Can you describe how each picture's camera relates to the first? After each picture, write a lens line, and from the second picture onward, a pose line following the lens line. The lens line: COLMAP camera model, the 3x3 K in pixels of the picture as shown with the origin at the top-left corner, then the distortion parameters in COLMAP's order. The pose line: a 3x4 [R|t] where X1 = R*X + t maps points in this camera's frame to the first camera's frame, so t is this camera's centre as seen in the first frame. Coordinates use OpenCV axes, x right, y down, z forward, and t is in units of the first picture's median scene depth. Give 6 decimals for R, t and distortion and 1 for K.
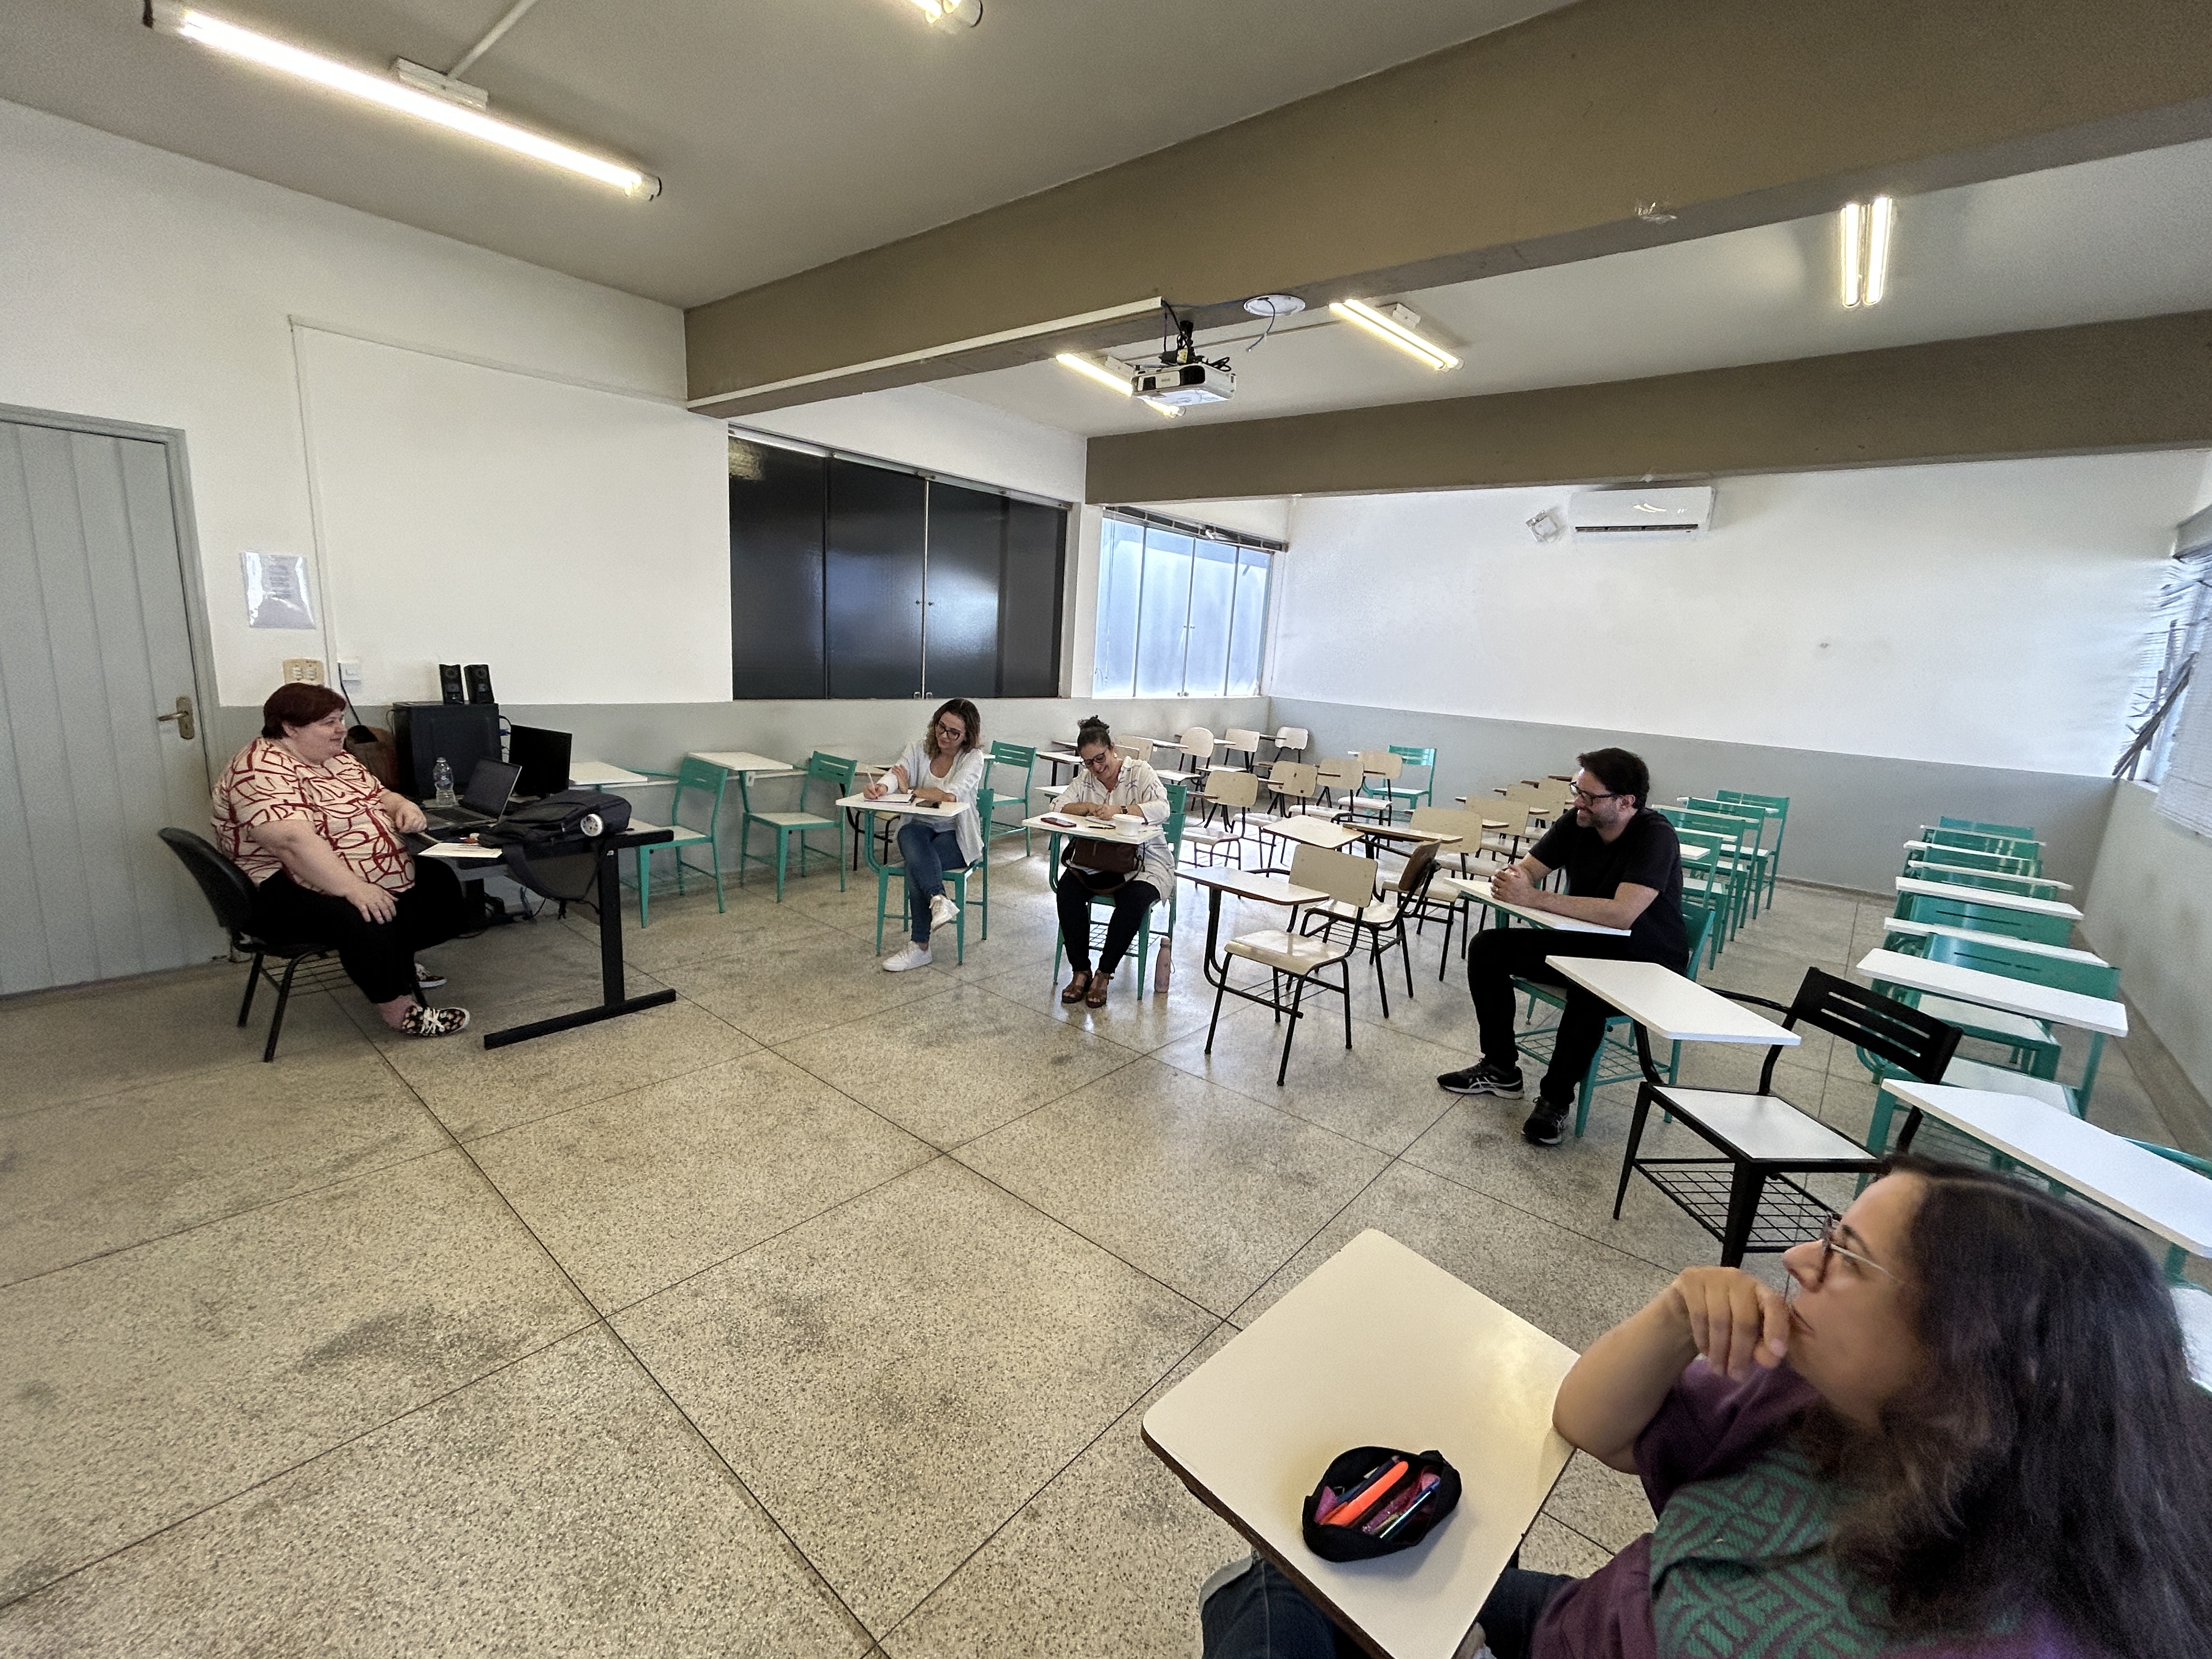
lens RADIAL K [[923.8, 0, 1106.0], [0, 923.8, 829.5], [0, 0, 1]] dist [0.002146, 0.000127]
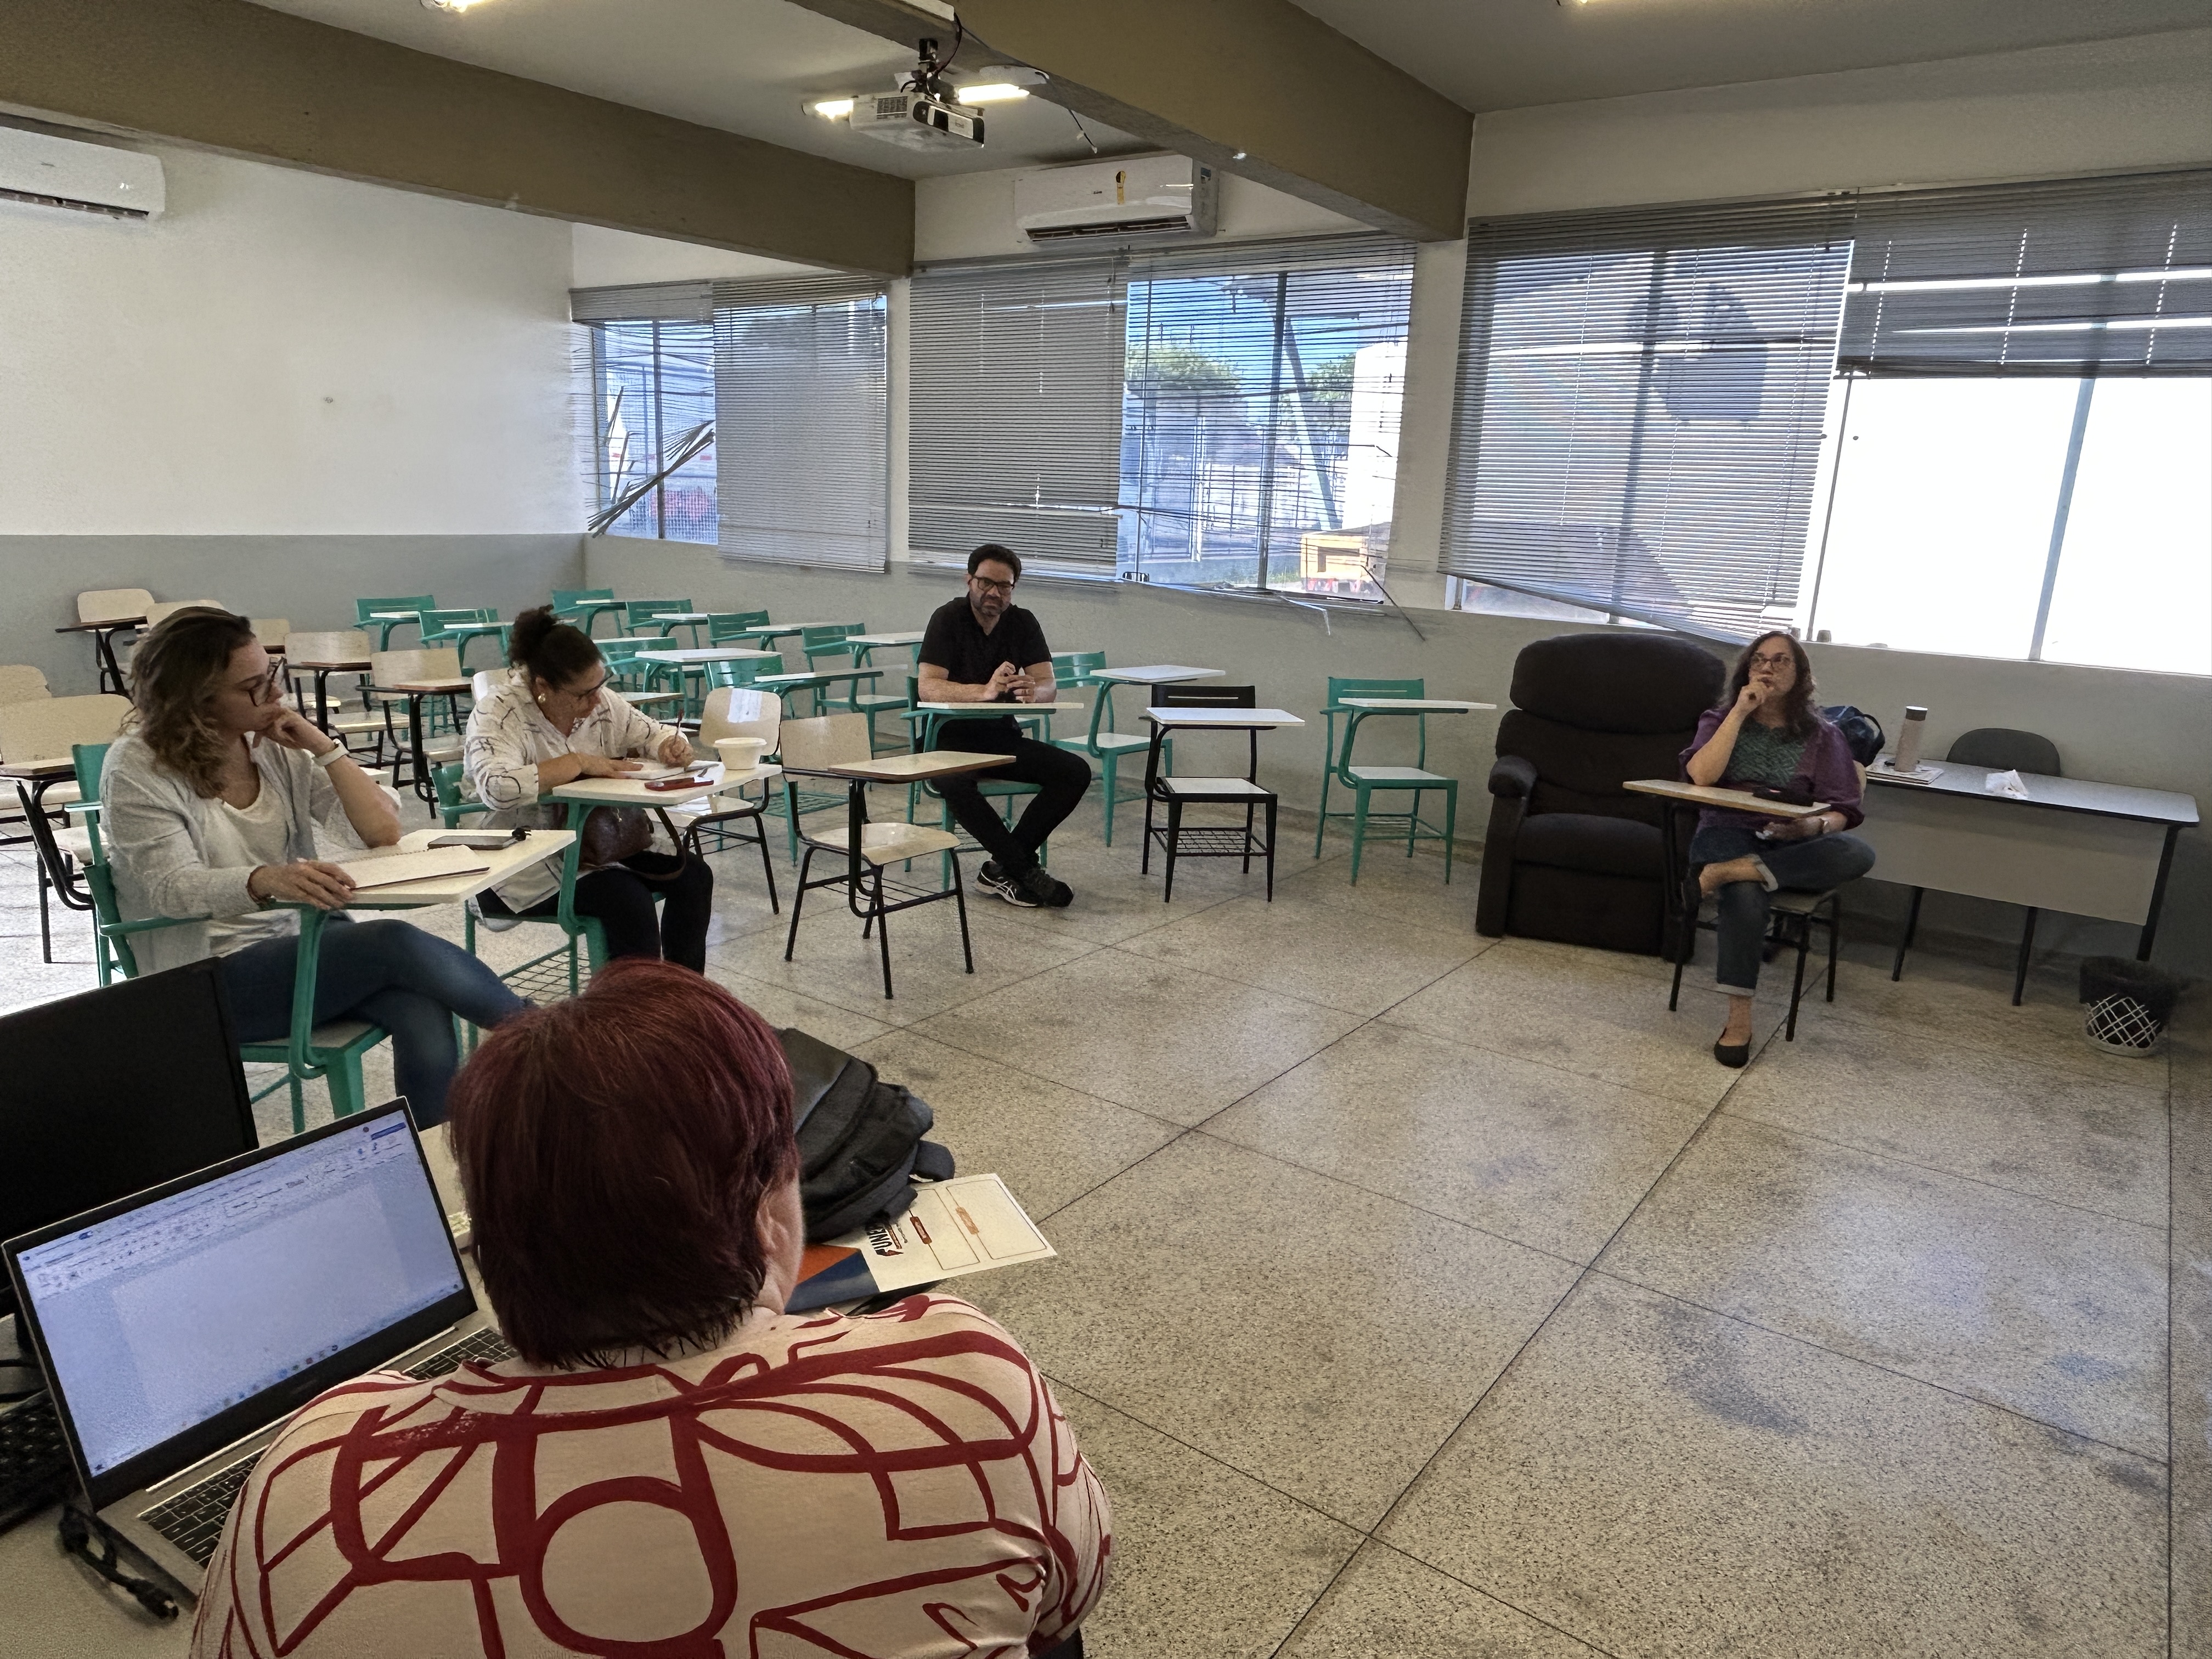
lens RADIAL K [[1439.8, 0, 1106.0], [0, 1439.8, 829.5], [0, 0, 1]] dist [-0.004549, -0.002001]
pose [[-0.063412, -0.294605, 0.953513, -1.308818], [0.159999, 0.940076, 0.301094, -0.291212], [-0.985078, 0.171654, -0.012476, 1.057902]]
